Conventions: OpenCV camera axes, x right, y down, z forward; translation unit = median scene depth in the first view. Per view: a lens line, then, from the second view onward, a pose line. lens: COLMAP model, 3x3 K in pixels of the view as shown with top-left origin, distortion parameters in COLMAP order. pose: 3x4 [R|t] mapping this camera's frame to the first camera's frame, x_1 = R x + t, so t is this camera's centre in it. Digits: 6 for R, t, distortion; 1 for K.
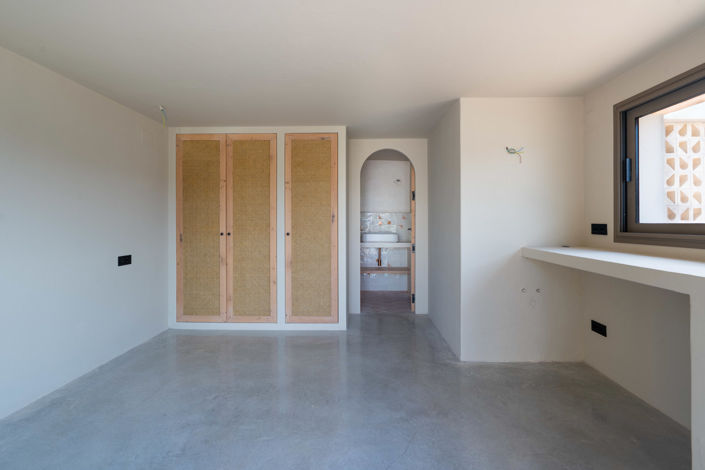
lens RADIAL K [[327.1, 0, 368.4], [0, 327.1, 225.1], [0, 0, 1]] dist [-0.010553, 0.003247]
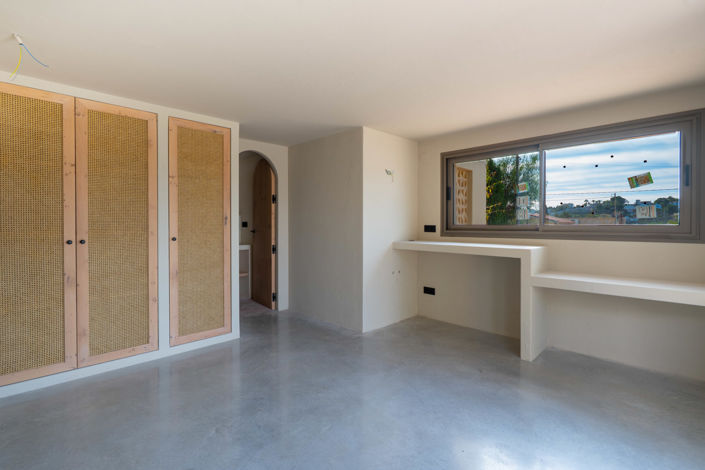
lens RADIAL K [[327.1, 0, 352.9], [0, 327.1, 231.0], [0, 0, 1]] dist [-0.010553, 0.003247]
pose [[0.712633, -0.016459, 0.701344, -0.501347], [0.006996, 0.999842, 0.016355, -0.003255], [-0.701502, -0.006748, 0.712635, 0.092664]]
